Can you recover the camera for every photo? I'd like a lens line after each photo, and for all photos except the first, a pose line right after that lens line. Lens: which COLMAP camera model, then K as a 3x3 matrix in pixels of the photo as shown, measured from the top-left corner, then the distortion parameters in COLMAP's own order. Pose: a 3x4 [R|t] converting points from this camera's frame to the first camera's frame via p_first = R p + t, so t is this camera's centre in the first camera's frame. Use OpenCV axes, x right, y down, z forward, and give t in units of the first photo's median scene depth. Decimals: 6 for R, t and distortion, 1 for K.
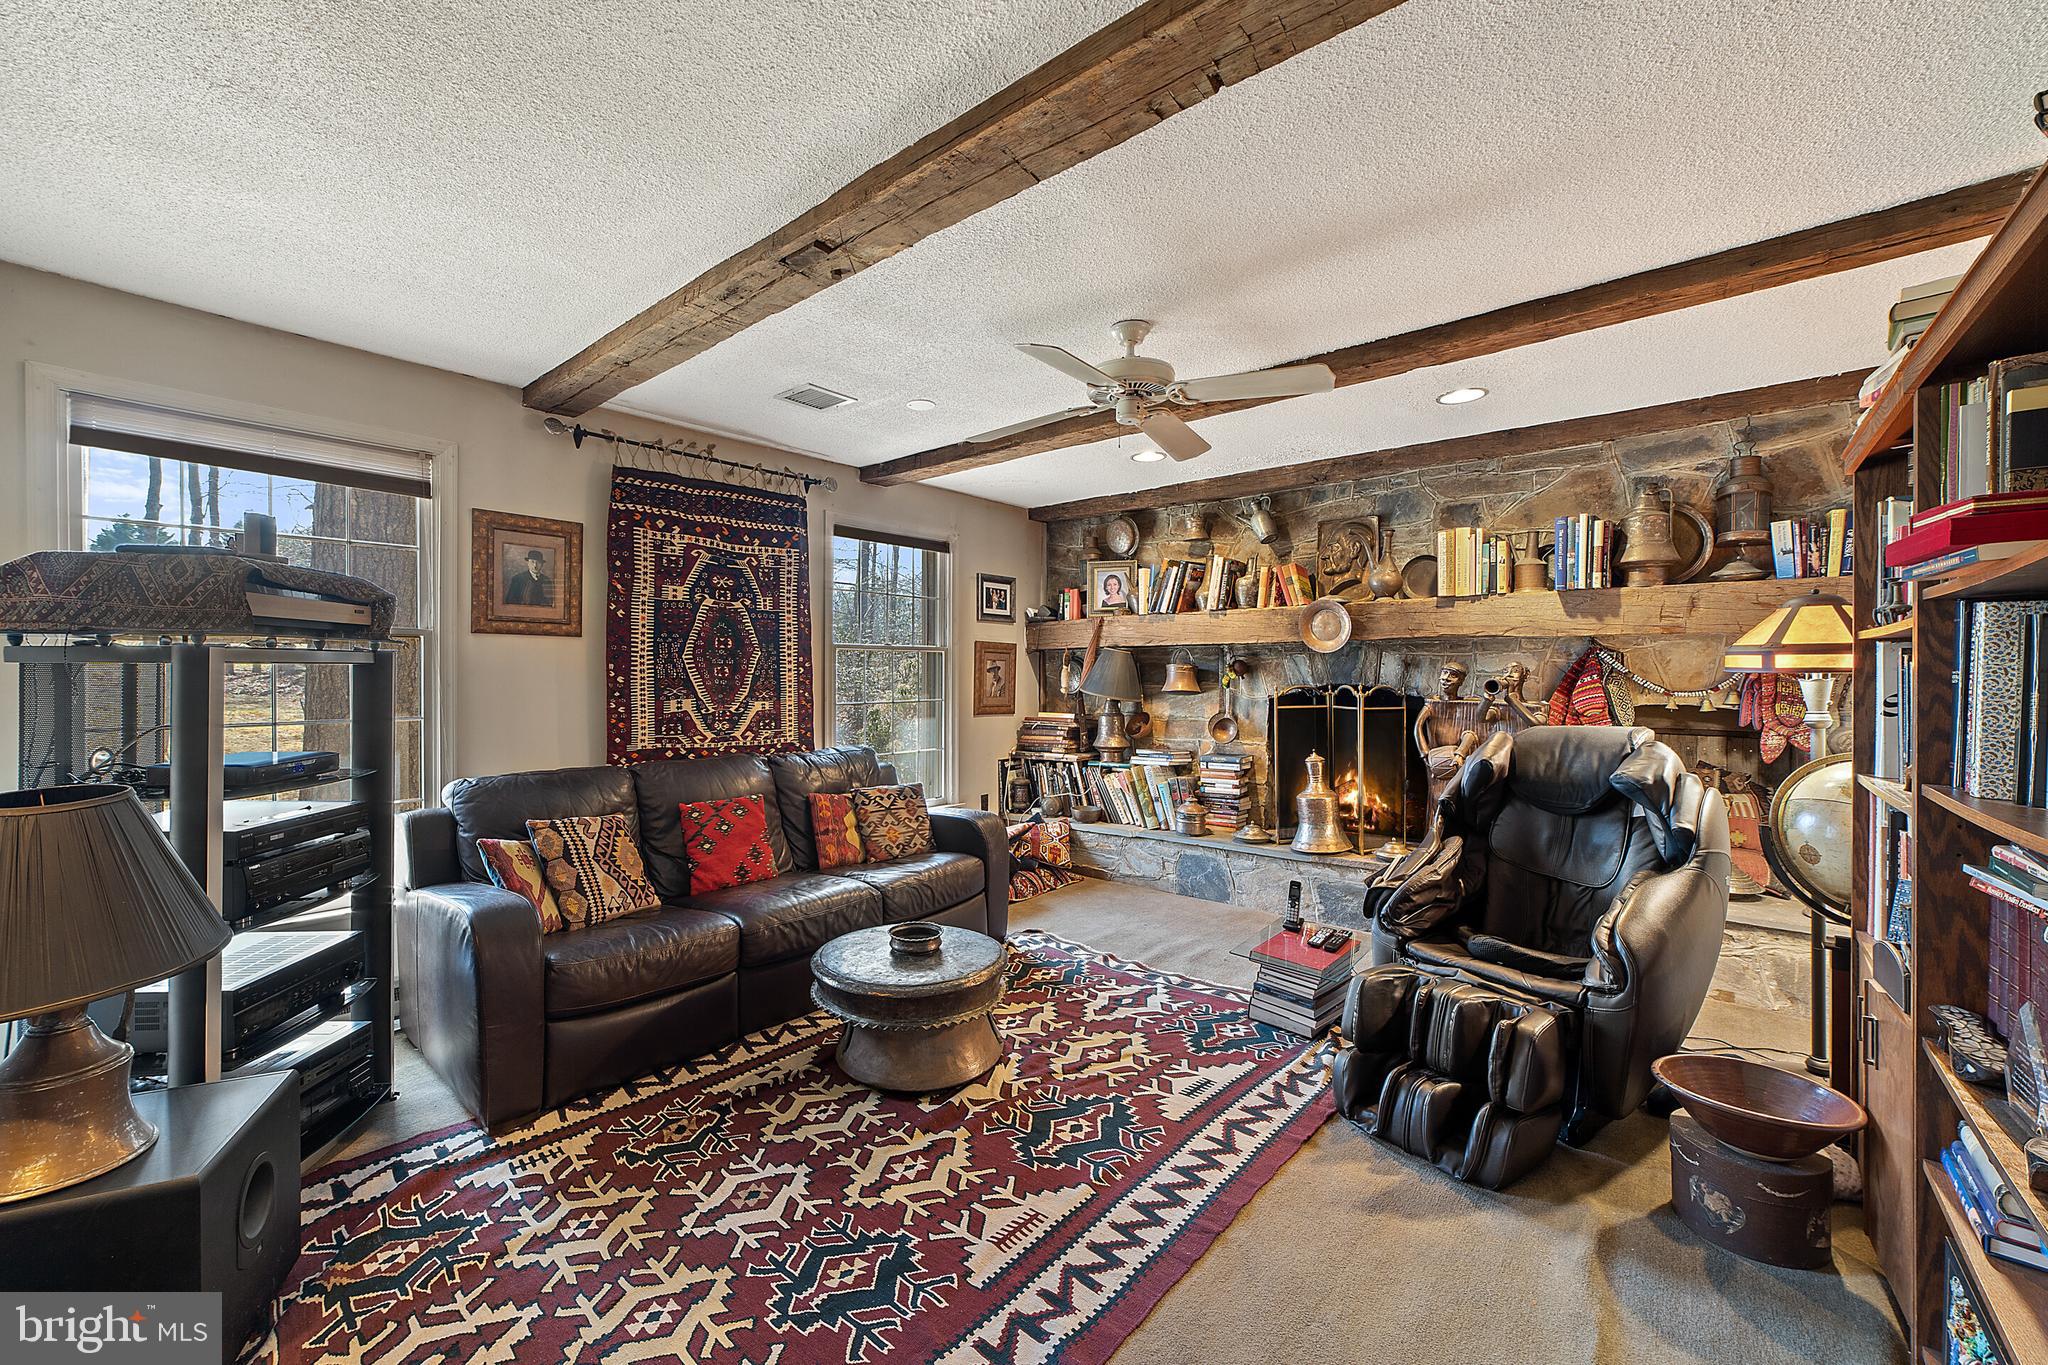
lens RADIAL K [[792.6, 0, 1015.8], [0, 792.6, 673.5], [0, 0, 1]] dist [-0.015601, 0.006953]
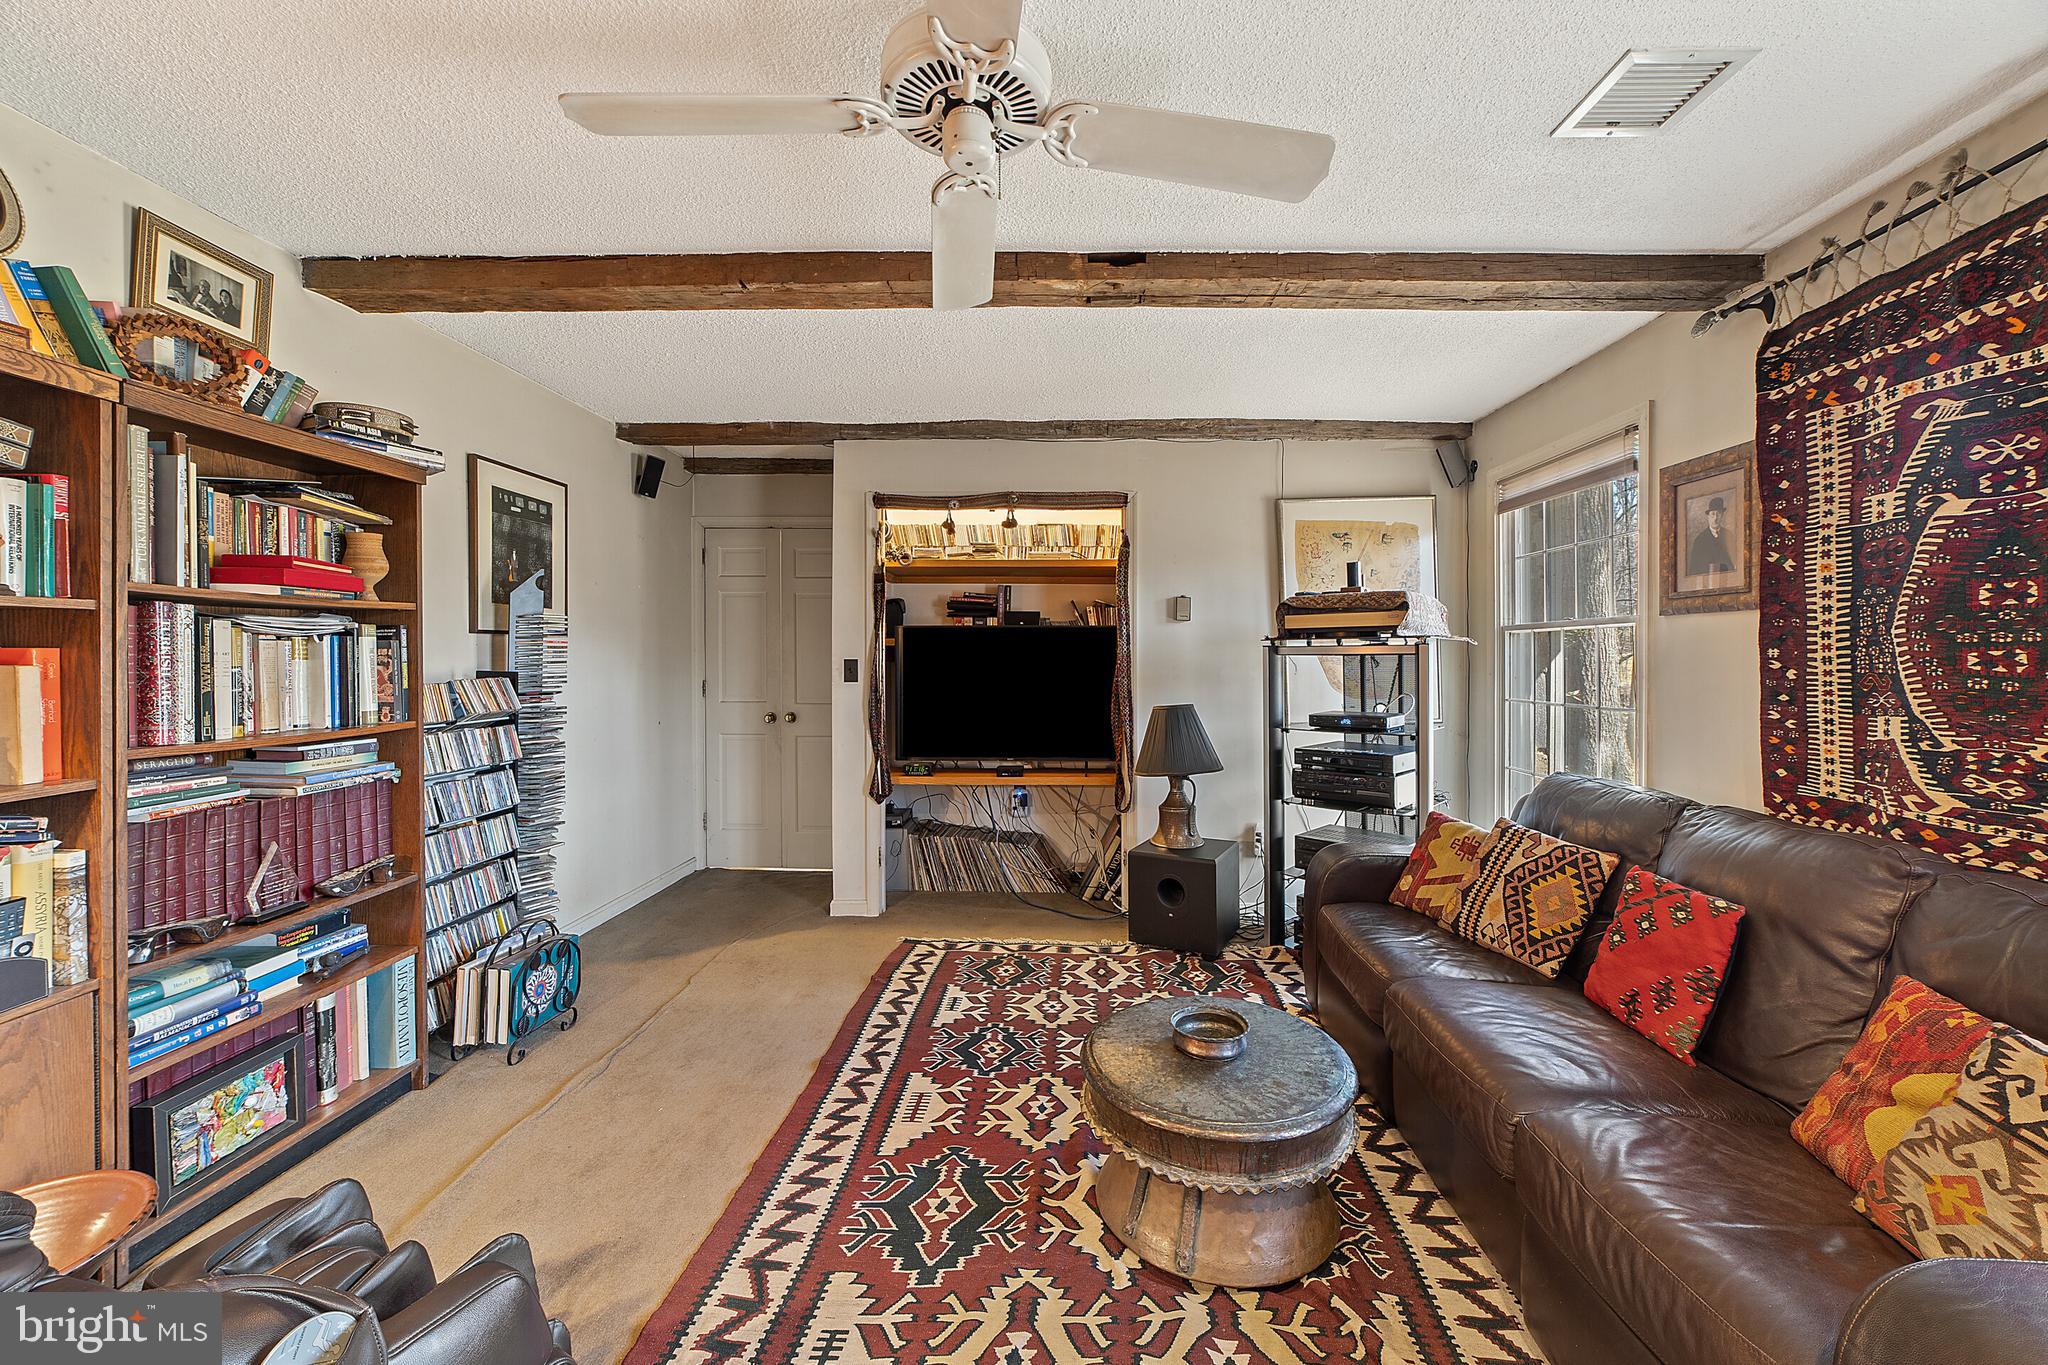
lens RADIAL K [[792.6, 0, 1015.8], [0, 792.6, 673.5], [0, 0, 1]] dist [-0.015601, 0.006953]
pose [[-0.794216, 0.004892, -0.607616, 0.345024], [-0.007435, 0.999815, 0.017767, 0.000865], [0.607590, 0.018629, -0.794032, 1.132810]]
